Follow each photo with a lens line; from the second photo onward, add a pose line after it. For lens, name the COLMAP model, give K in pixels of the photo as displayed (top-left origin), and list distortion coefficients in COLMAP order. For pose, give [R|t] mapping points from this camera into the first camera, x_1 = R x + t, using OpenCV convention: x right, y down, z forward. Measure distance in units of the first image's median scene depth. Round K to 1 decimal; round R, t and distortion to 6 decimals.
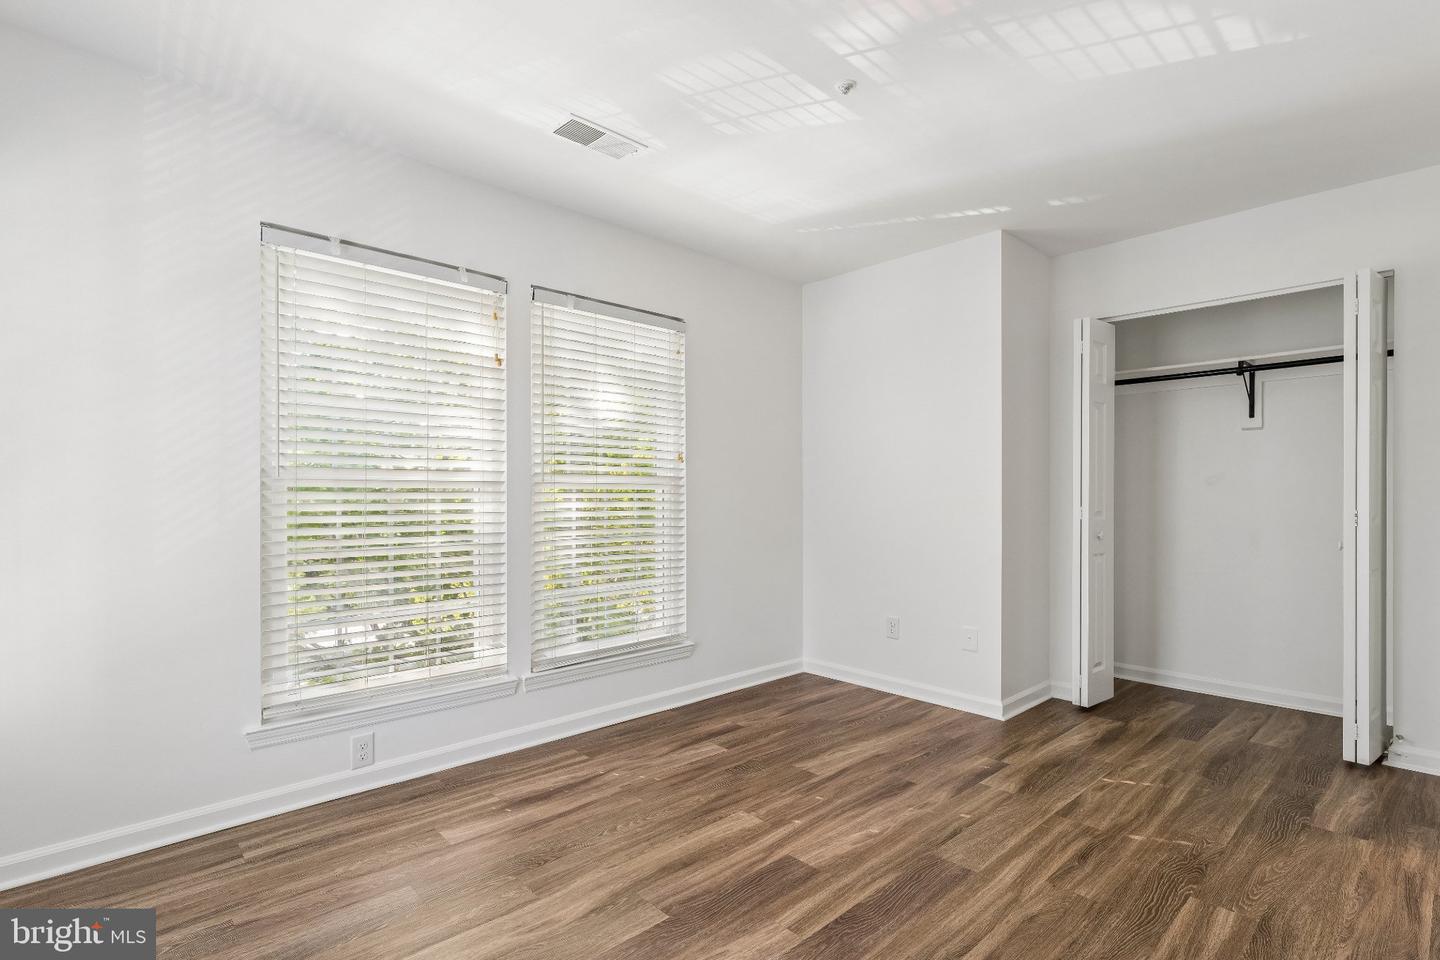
lens RADIAL K [[689.1, 0, 714.8], [0, 689.1, 486.1], [0, 0, 1]] dist [-0.001854, -0.000635]
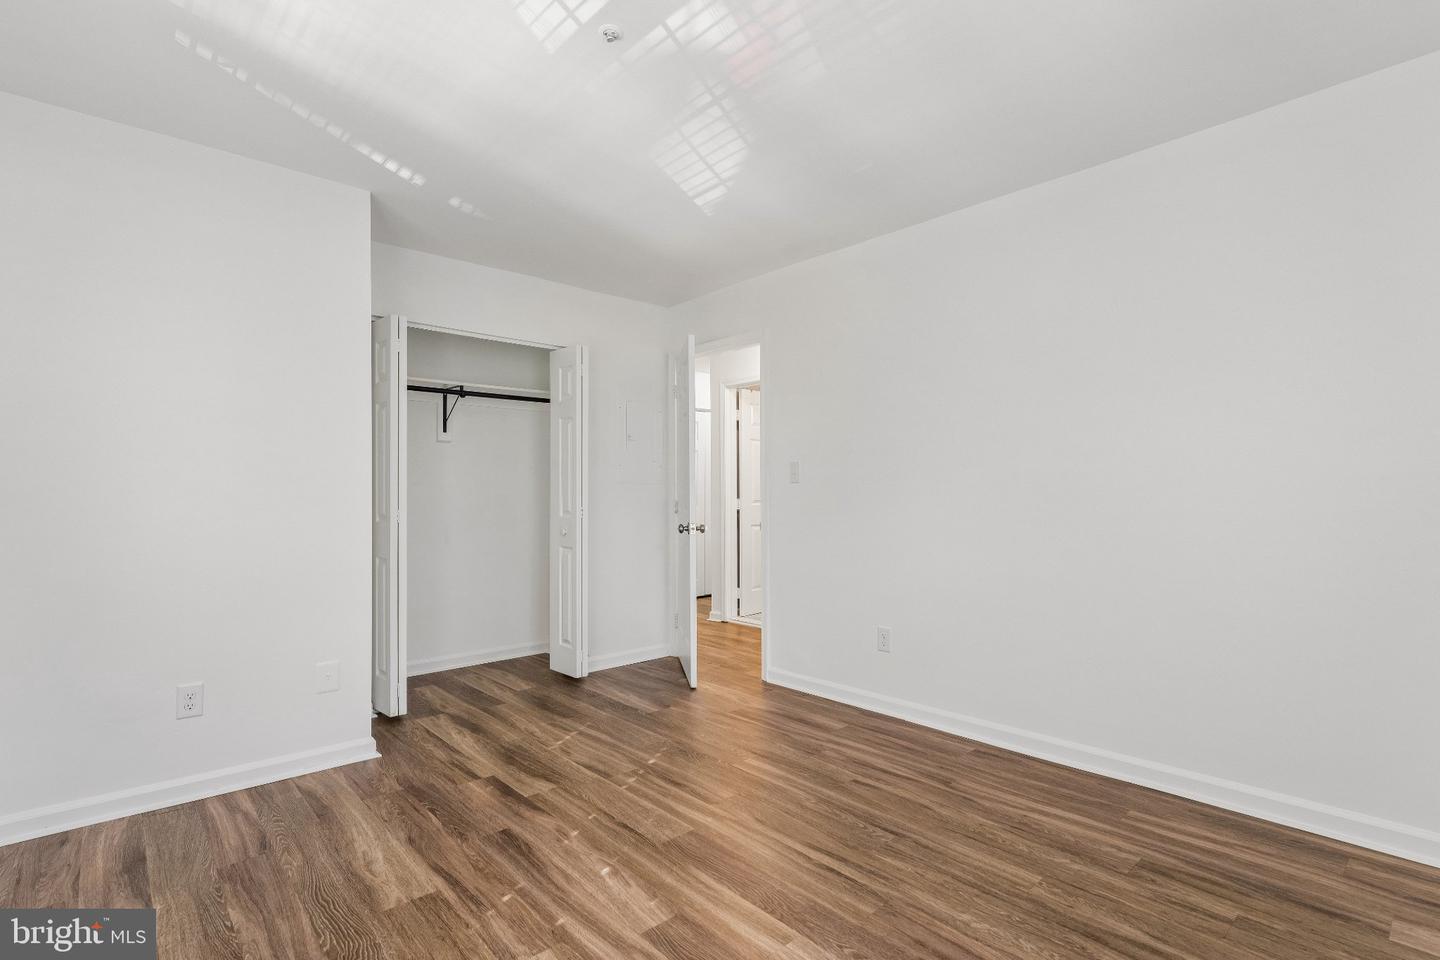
lens RADIAL K [[689.1, 0, 714.8], [0, 689.1, 490.2], [0, 0, 1]] dist [-0.001854, -0.000635]
pose [[0.015877, 0.006439, 0.999853, -0.548562], [-0.009477, 0.999935, -0.006289, 0.004747], [-0.999829, -0.009376, 0.015937, 0.685445]]
